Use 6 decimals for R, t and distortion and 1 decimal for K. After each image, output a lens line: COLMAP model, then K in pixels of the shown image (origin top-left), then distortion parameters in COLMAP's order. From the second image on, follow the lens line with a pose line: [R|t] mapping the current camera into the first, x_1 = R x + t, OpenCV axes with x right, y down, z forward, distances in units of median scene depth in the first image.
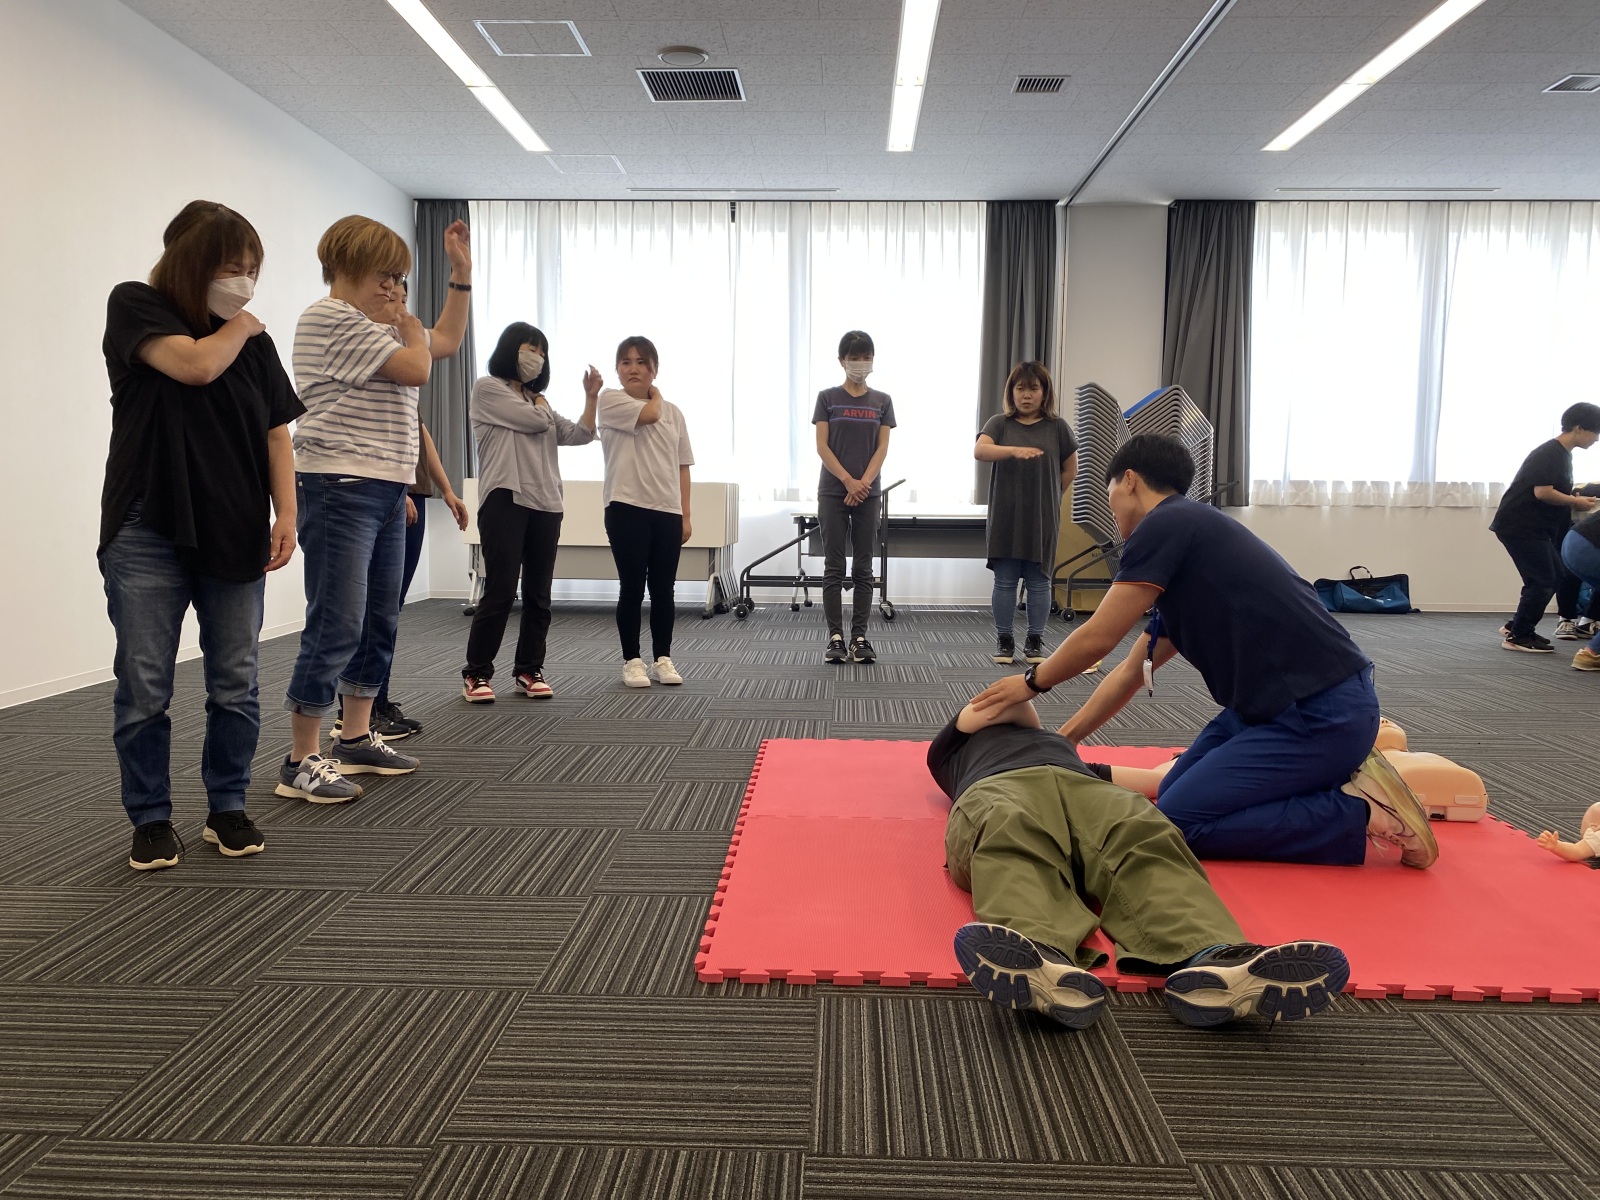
lens RADIAL K [[1224.3, 0, 796.9], [0, 1224.3, 597.0], [0, 0, 1]] dist [0.029628, -0.029672]
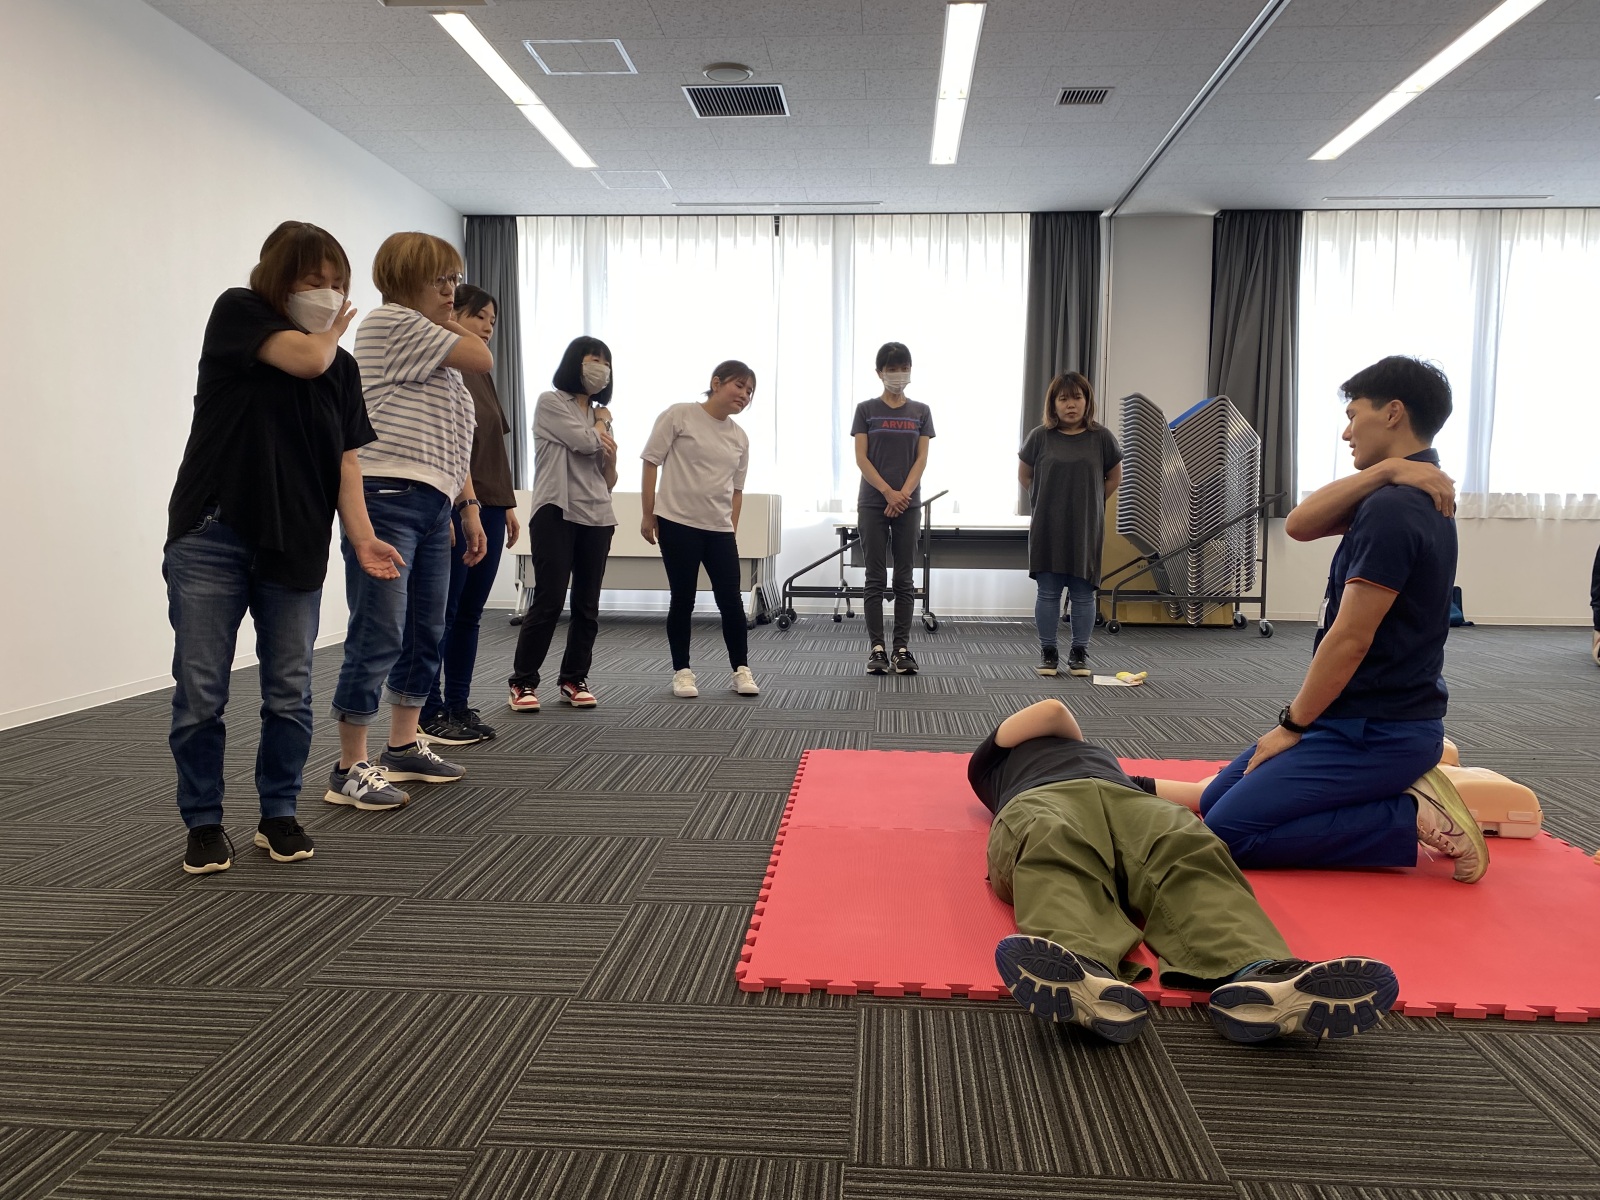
lens RADIAL K [[1224.3, 0, 799.0], [0, 1224.3, 591.1], [0, 0, 1]] dist [0.029628, -0.029672]
pose [[0.999446, 0.002158, -0.033209, 0.000809], [-0.002619, 0.999901, -0.013835, 0.000414], [0.033176, 0.013914, 0.999353, -0.003928]]
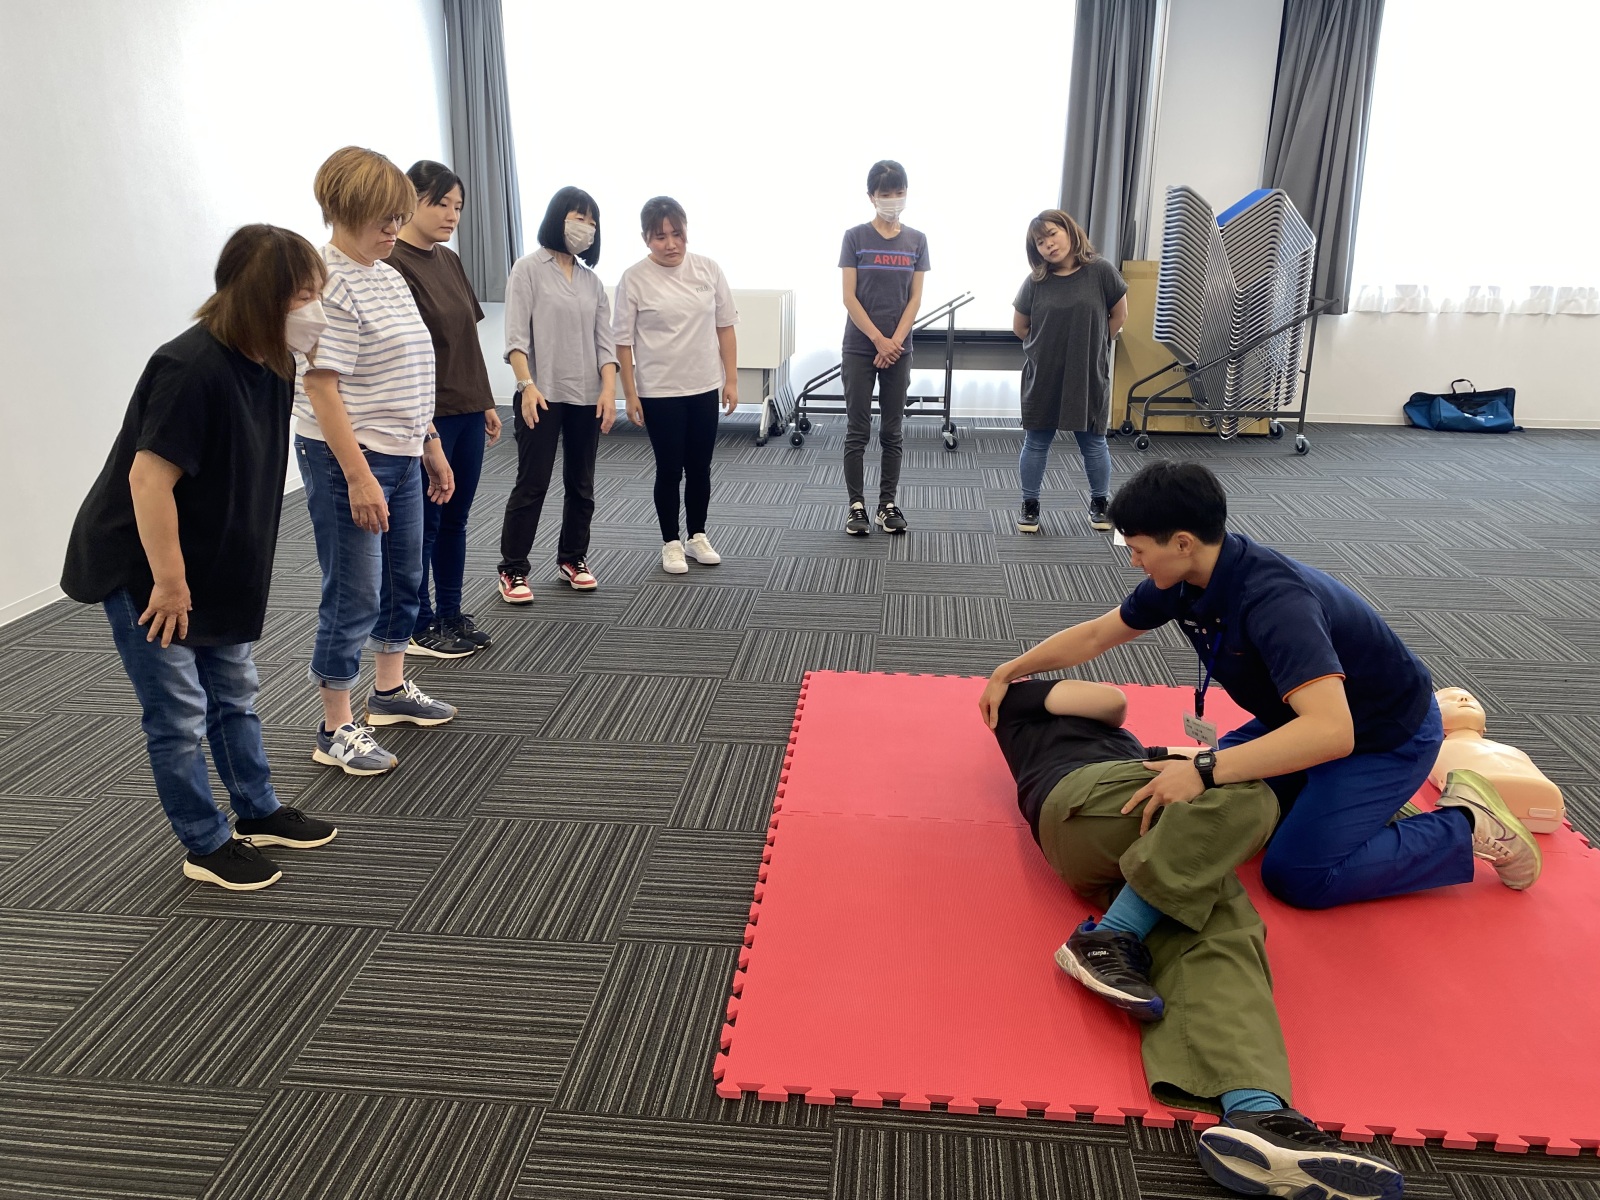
lens RADIAL K [[1224.3, 0, 798.3], [0, 1224.3, 594.0], [0, 0, 1]] dist [0.029628, -0.029672]
pose [[0.998463, 0.015024, -0.053351, 0.021217], [-0.002822, 0.975094, 0.221772, -0.196135], [0.055354, -0.221281, 0.973638, 0.080698]]
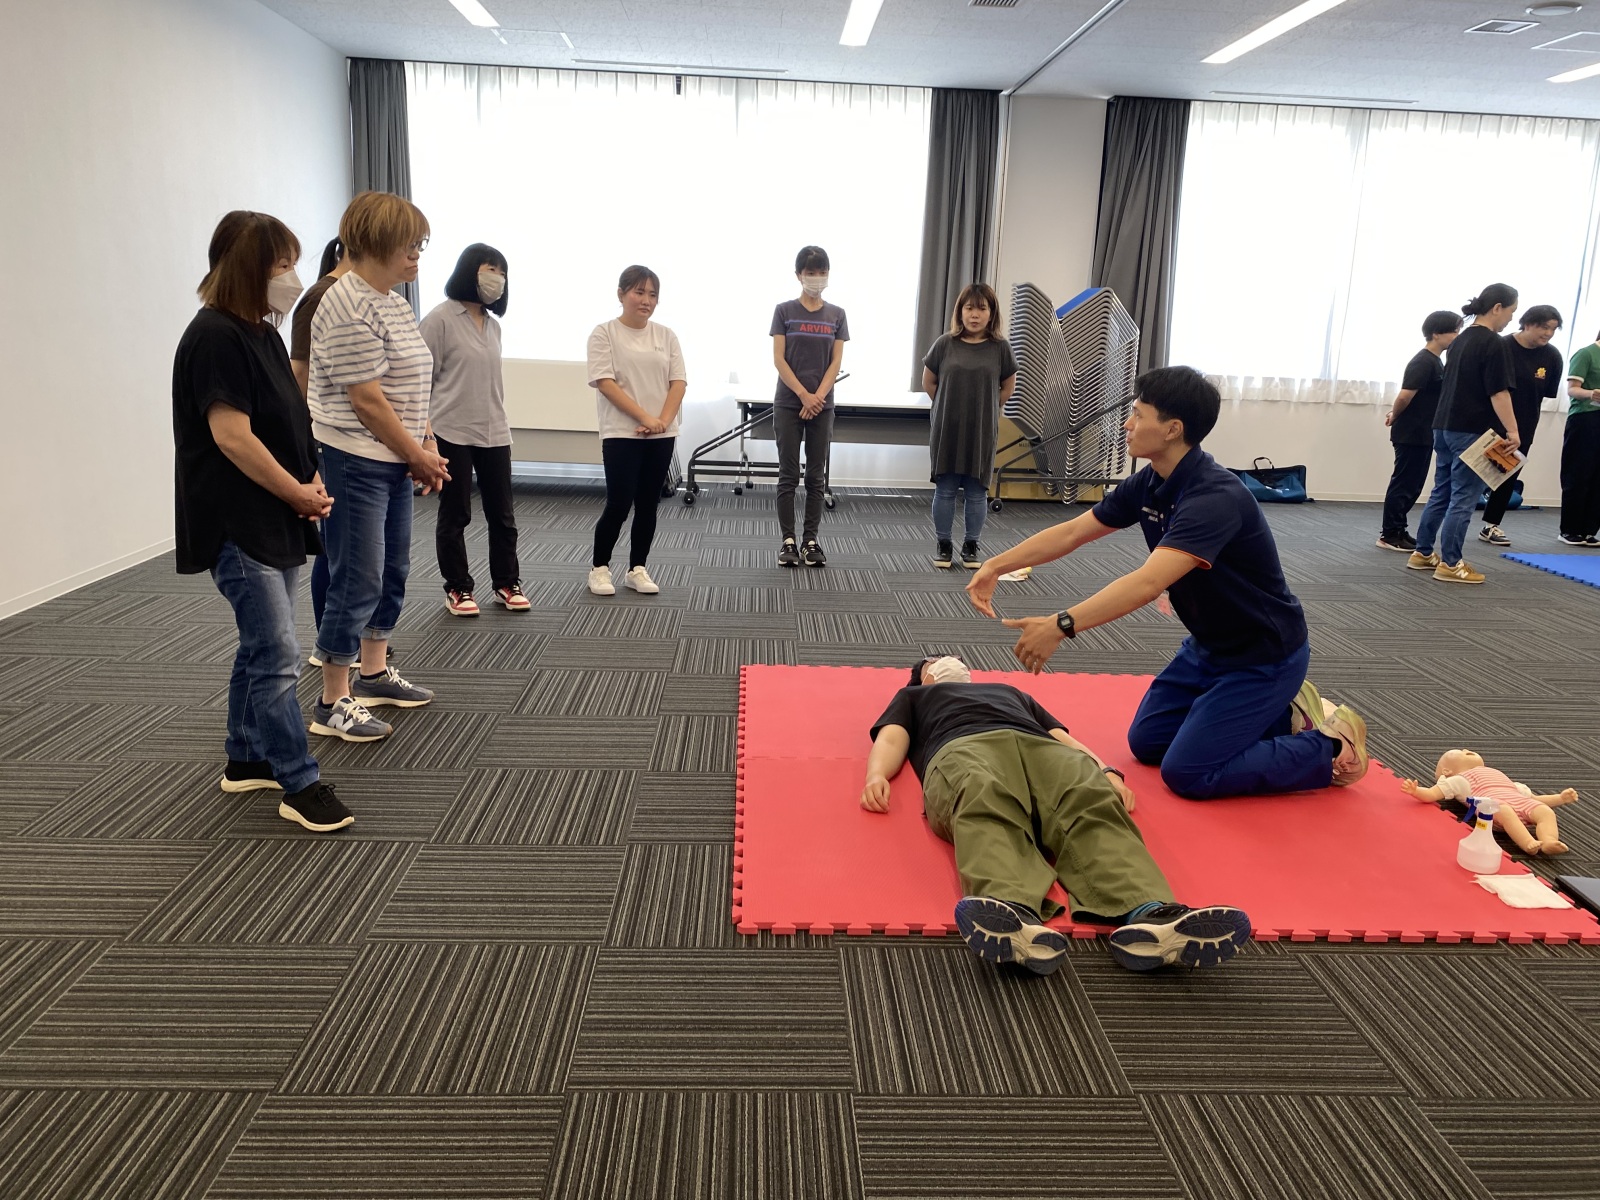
lens RADIAL K [[1224.3, 0, 808.7], [0, 1224.3, 584.3], [0, 0, 1]] dist [0.029628, -0.029672]
pose [[0.996288, 0.010251, 0.085464, -0.075795], [-0.021282, 0.991392, 0.129188, -0.123639], [-0.083404, -0.130527, 0.987930, -0.108824]]
